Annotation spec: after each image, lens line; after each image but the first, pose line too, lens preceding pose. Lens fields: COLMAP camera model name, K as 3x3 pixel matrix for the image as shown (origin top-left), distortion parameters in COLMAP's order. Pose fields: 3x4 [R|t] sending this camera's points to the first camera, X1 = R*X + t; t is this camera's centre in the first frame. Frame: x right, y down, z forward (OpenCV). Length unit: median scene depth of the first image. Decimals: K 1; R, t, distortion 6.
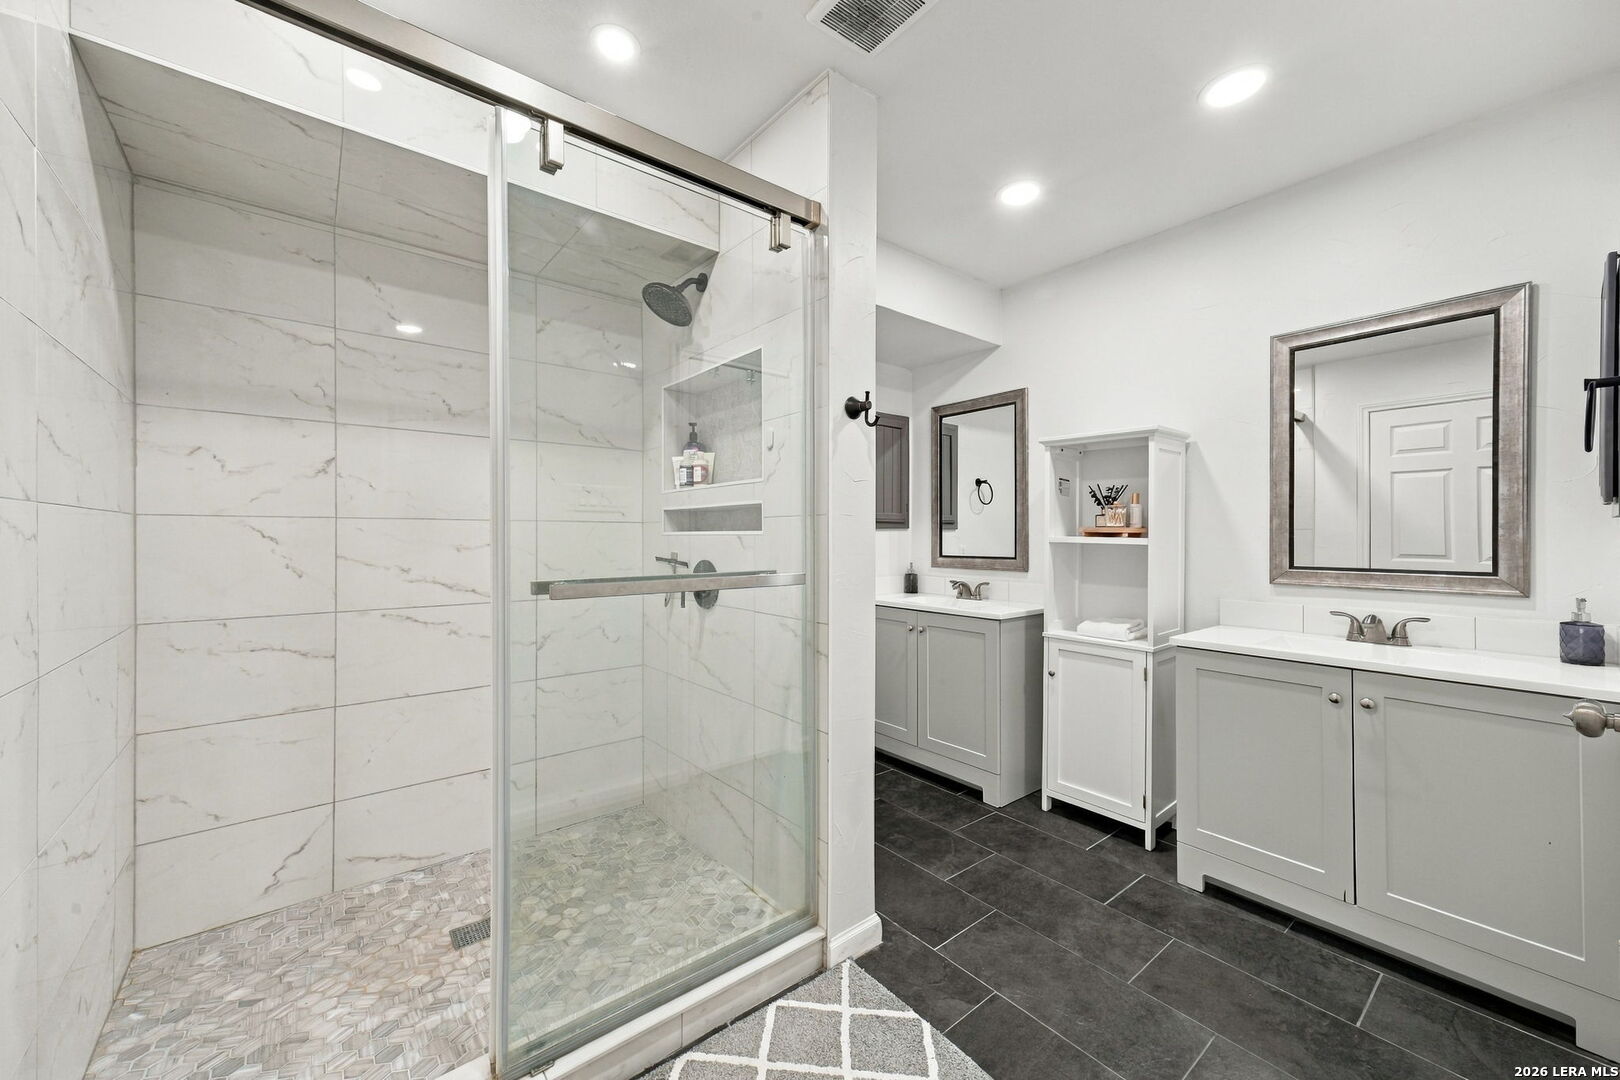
lens RADIAL K [[624.9, 0, 809.8], [0, 624.9, 533.6], [0, 0, 1]] dist [0.016004, 0.000507]
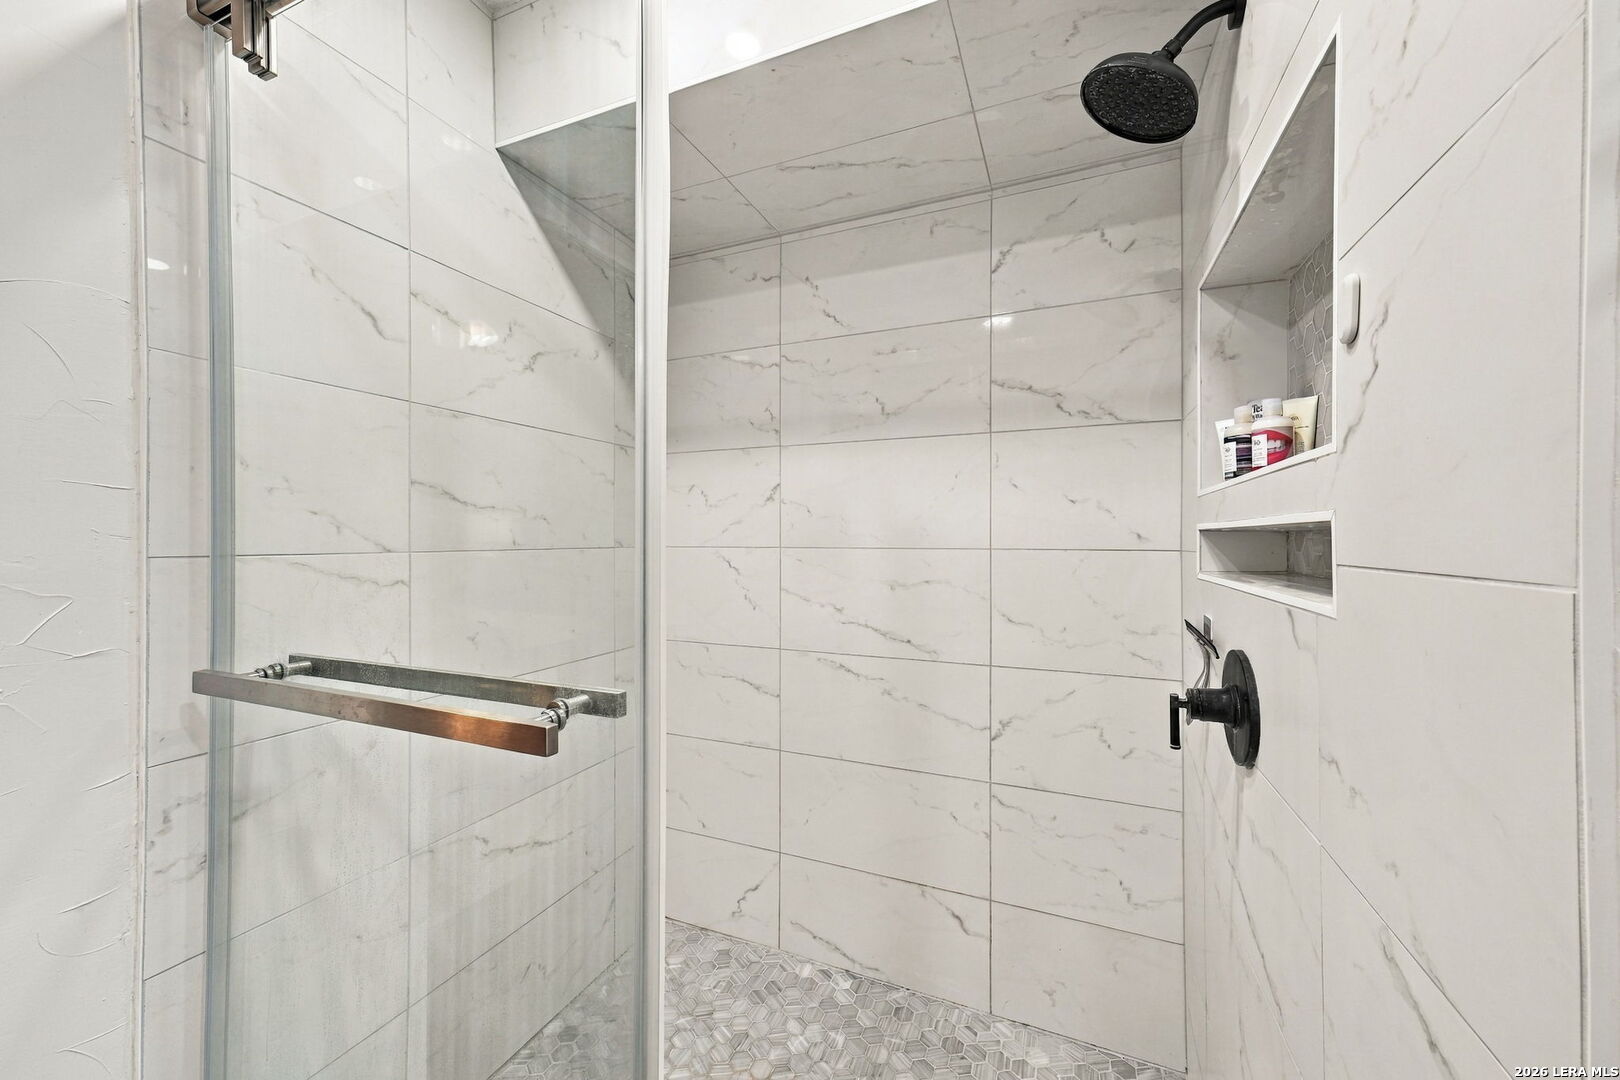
lens RADIAL K [[624.9, 0, 803.0], [0, 624.9, 540.1], [0, 0, 1]] dist [0.016004, 0.000507]
pose [[0.471690, 0.000481, -0.881764, 0.110377], [0.000413, 1.000000, 0.000767, -0.051085], [0.881764, -0.000726, 0.471690, 0.814501]]
